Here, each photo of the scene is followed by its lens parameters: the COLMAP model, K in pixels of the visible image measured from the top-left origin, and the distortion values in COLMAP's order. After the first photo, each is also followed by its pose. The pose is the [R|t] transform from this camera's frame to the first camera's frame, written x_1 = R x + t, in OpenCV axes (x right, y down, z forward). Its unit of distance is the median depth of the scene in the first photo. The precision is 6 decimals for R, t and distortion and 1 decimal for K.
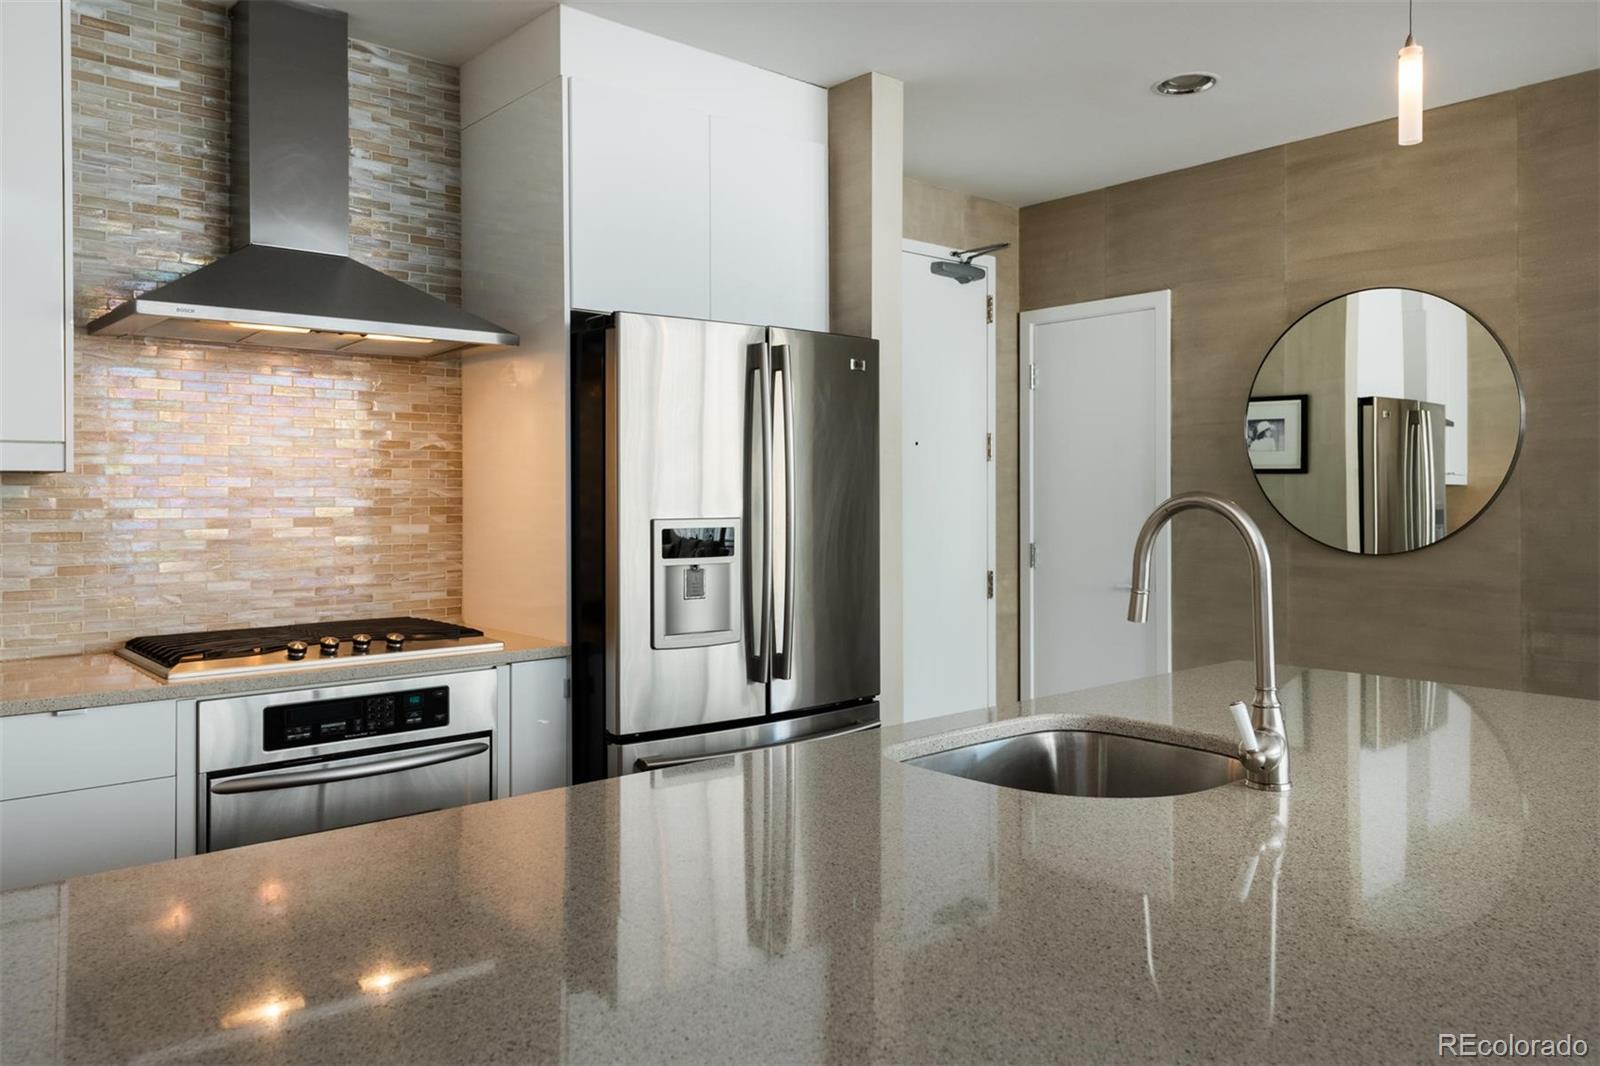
lens RADIAL K [[1116.5, 0, 746.2], [0, 1116.5, 477.2], [0, 0, 1]] dist [0.029557, -0.008970]
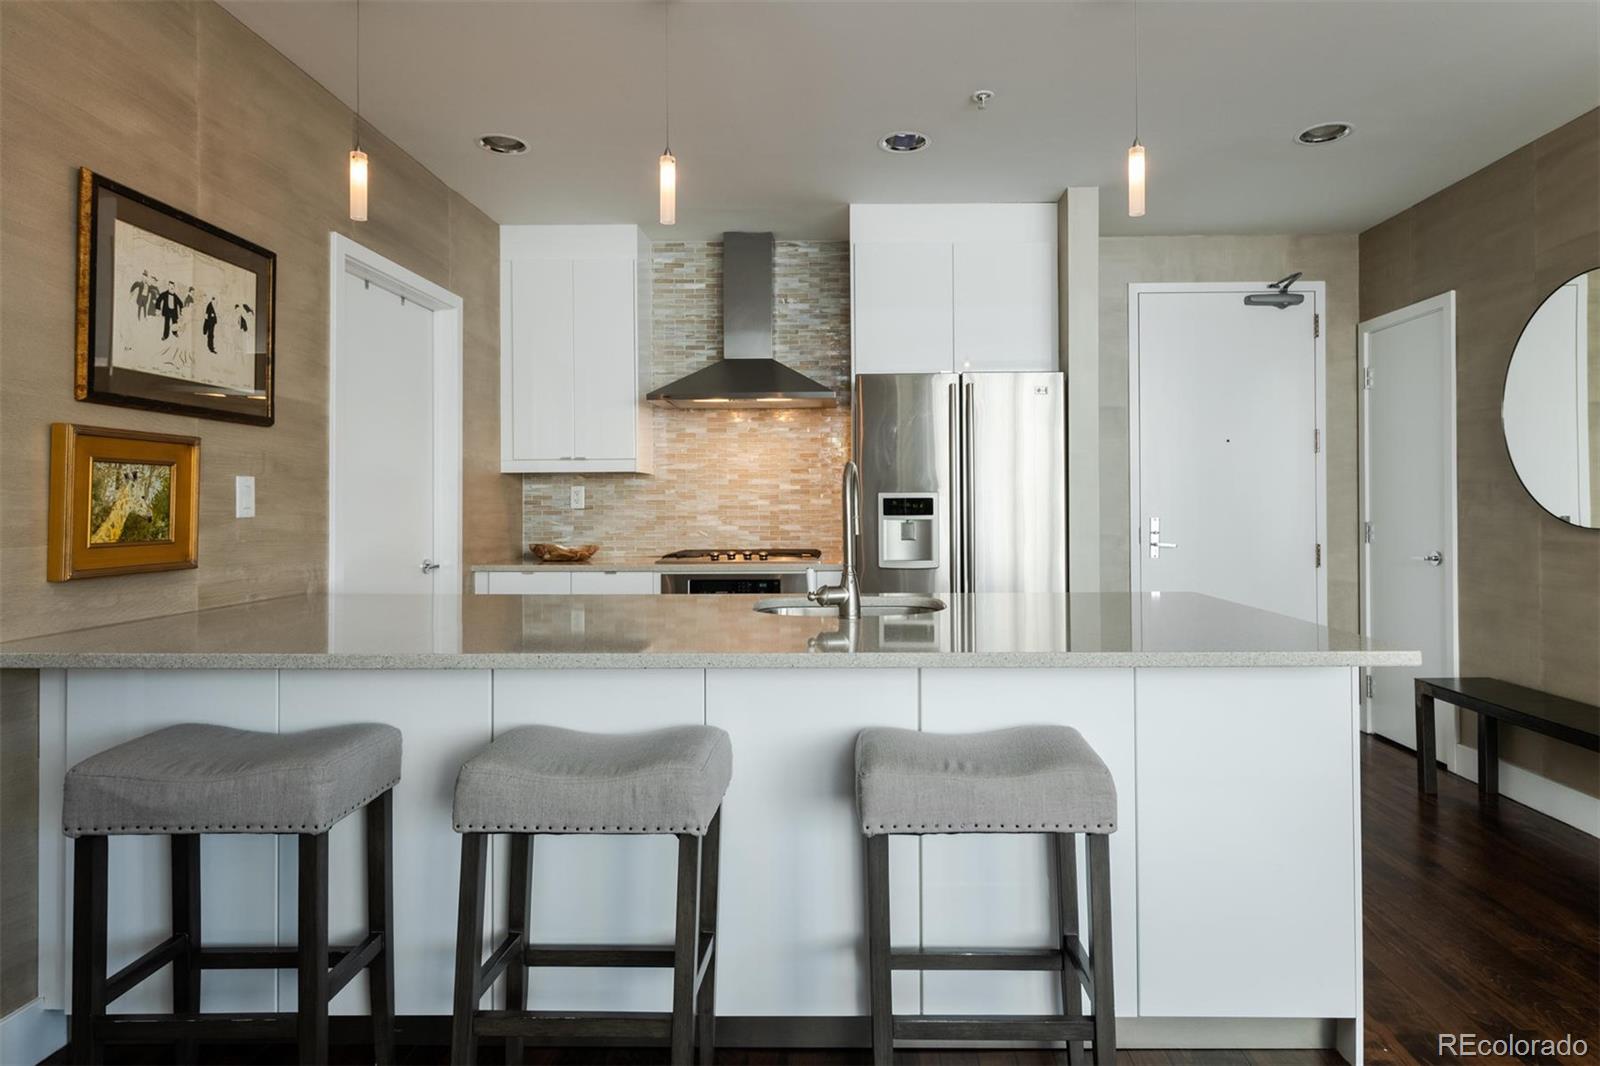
lens RADIAL K [[956.1, 0, 935.1], [0, 956.1, 483.5], [0, 0, 1]] dist [0.028228, -0.004897]
pose [[0.770065, -0.017844, -0.637716, 0.820683], [0.013738, 0.999841, -0.011387, 0.036652], [0.637817, 0.000008, 0.770188, -0.077398]]
